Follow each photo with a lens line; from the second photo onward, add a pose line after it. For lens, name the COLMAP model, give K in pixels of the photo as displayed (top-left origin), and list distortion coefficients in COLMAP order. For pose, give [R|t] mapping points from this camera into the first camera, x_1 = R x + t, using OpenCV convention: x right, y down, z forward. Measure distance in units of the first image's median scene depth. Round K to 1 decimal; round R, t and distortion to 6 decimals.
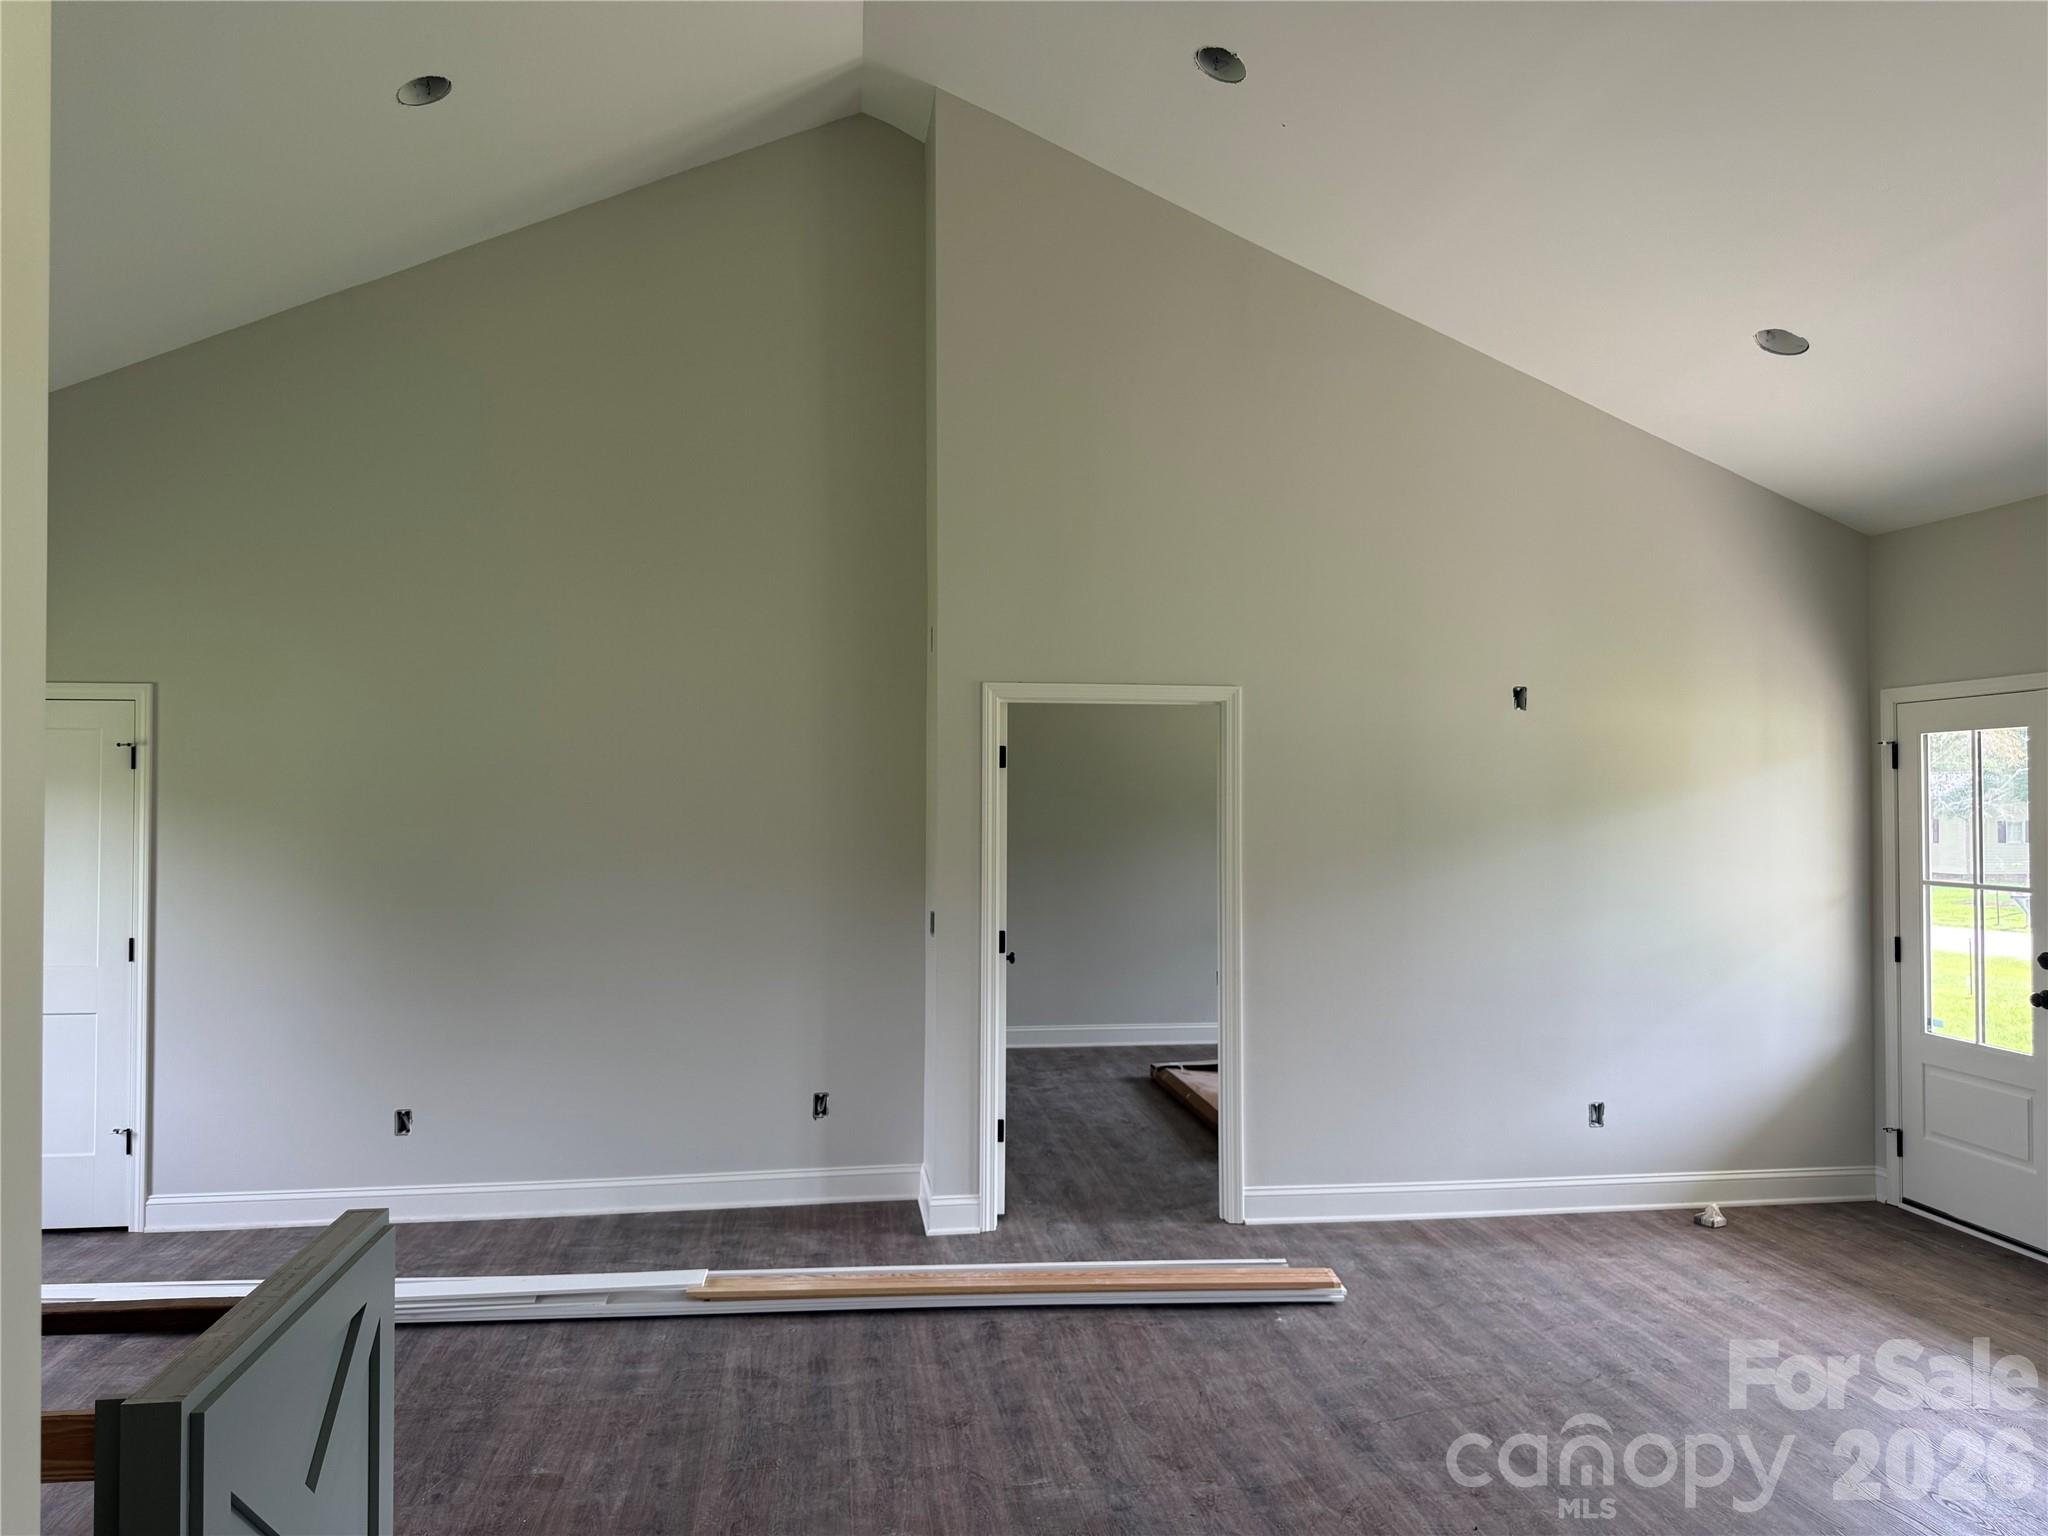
lens RADIAL K [[1481.0, 0, 1019.7], [0, 1481.0, 737.6], [0, 0, 1]] dist [0.000953, -0.066992]
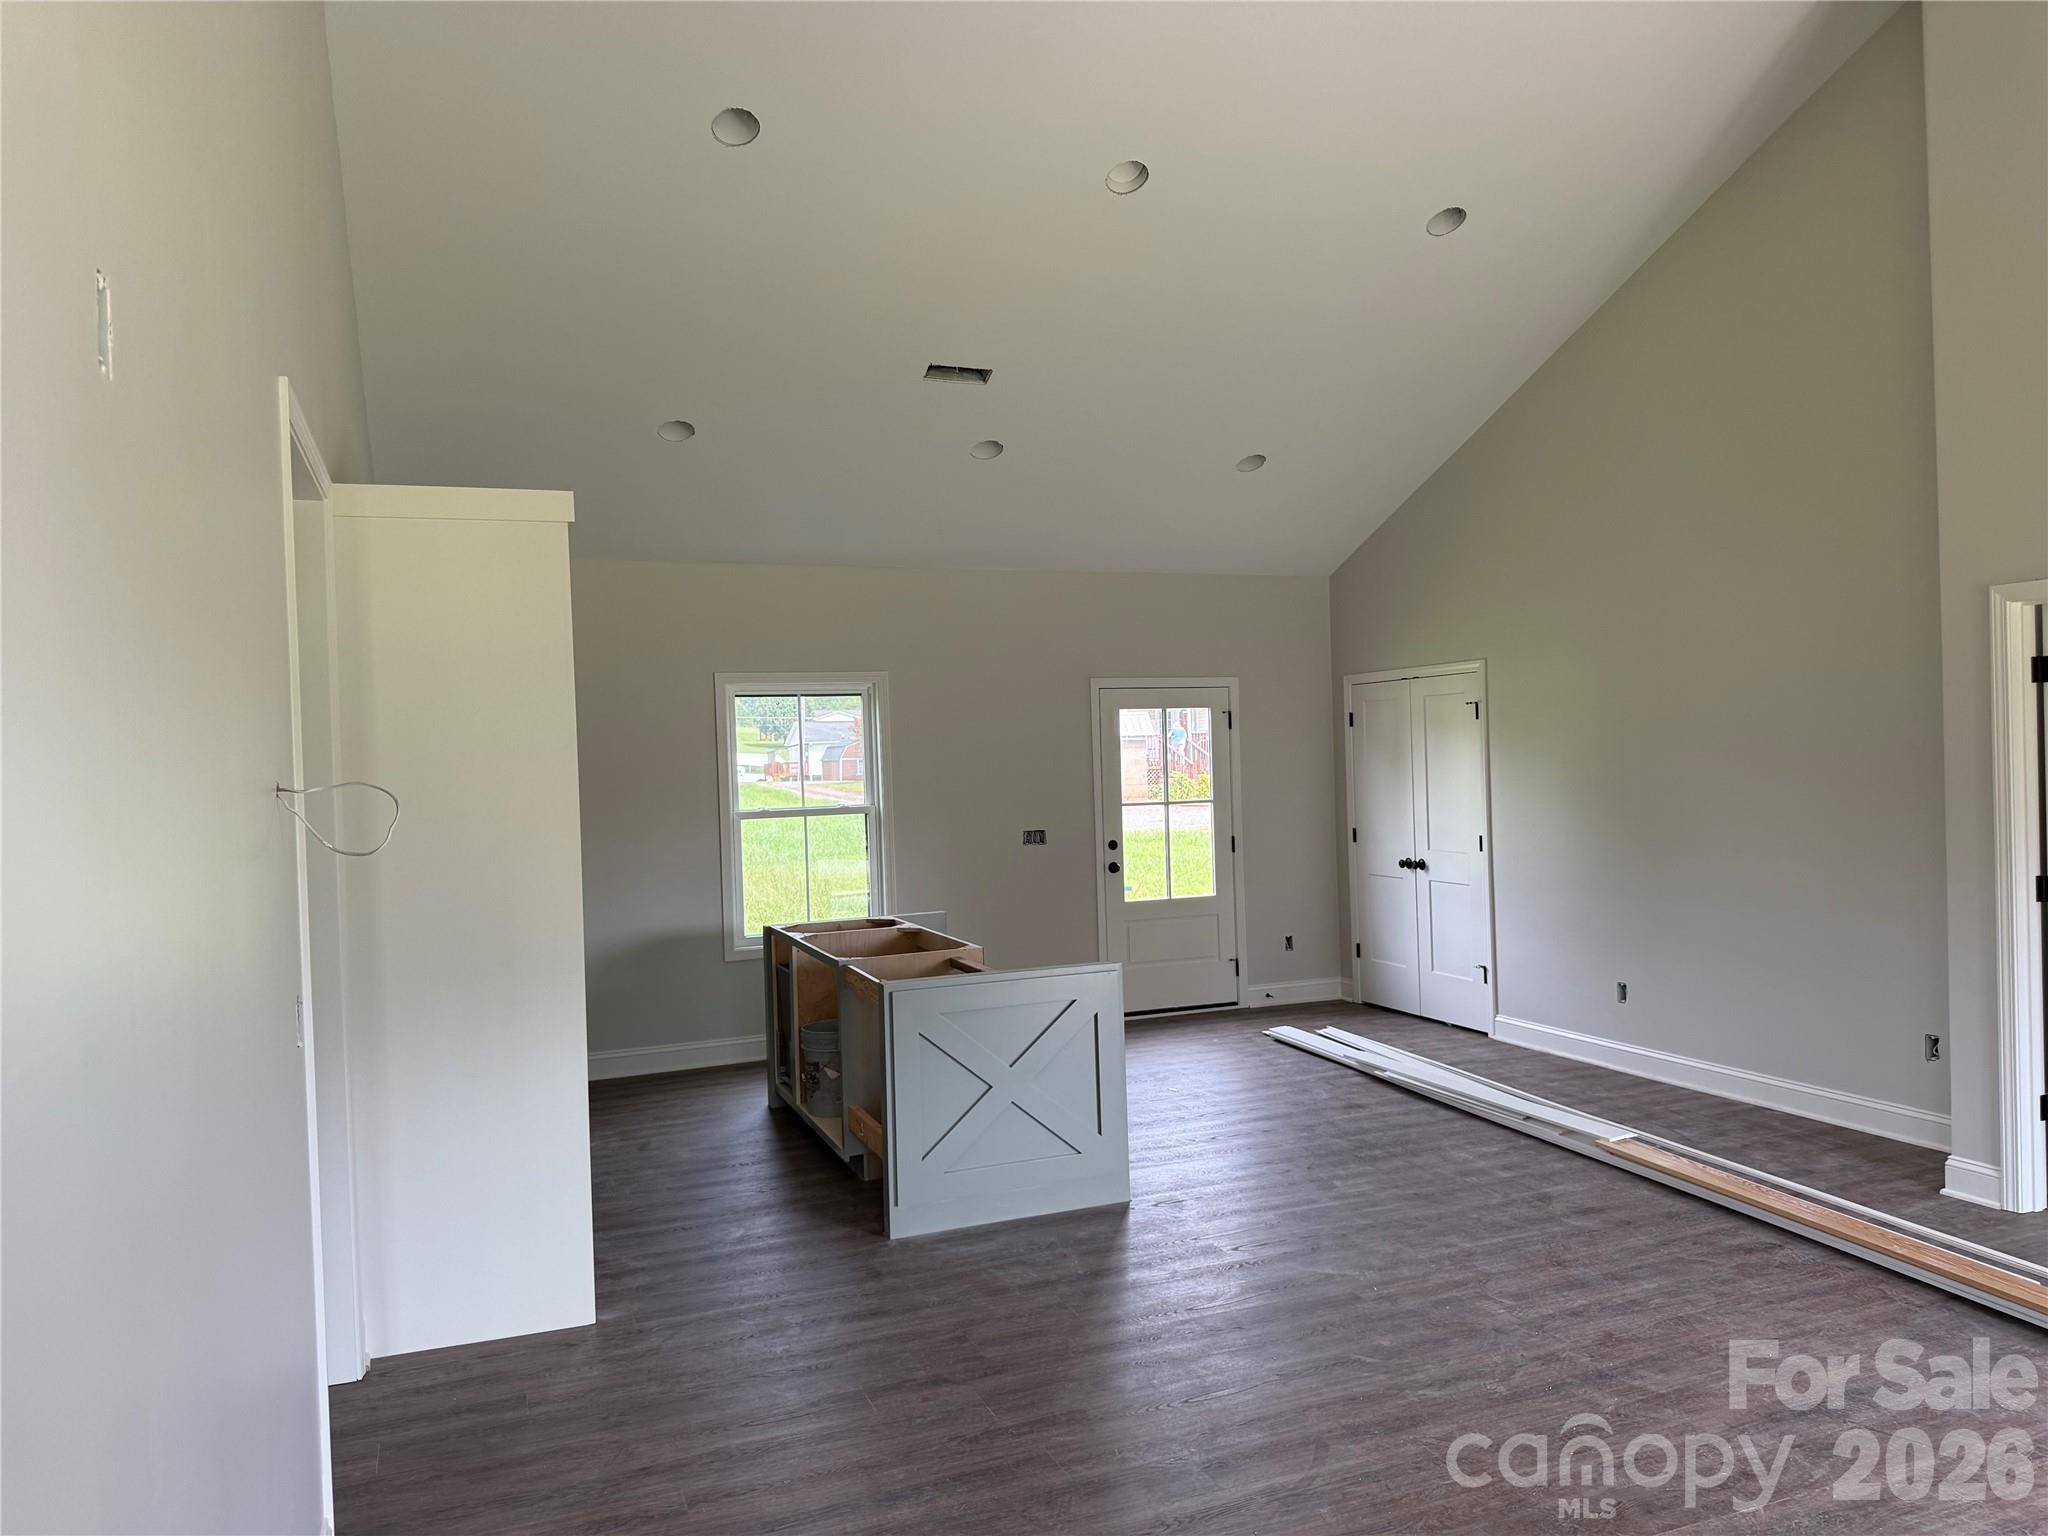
lens RADIAL K [[1446.6, 0, 1024.0], [0, 1446.6, 768.0], [0, 0, 1]] dist [-0.003668, -0.066349]
pose [[0.263841, 0.020083, -0.964357, 0.806334], [0.053084, 0.997966, 0.035306, -0.002503], [0.963104, -0.060507, 0.262239, 0.247858]]
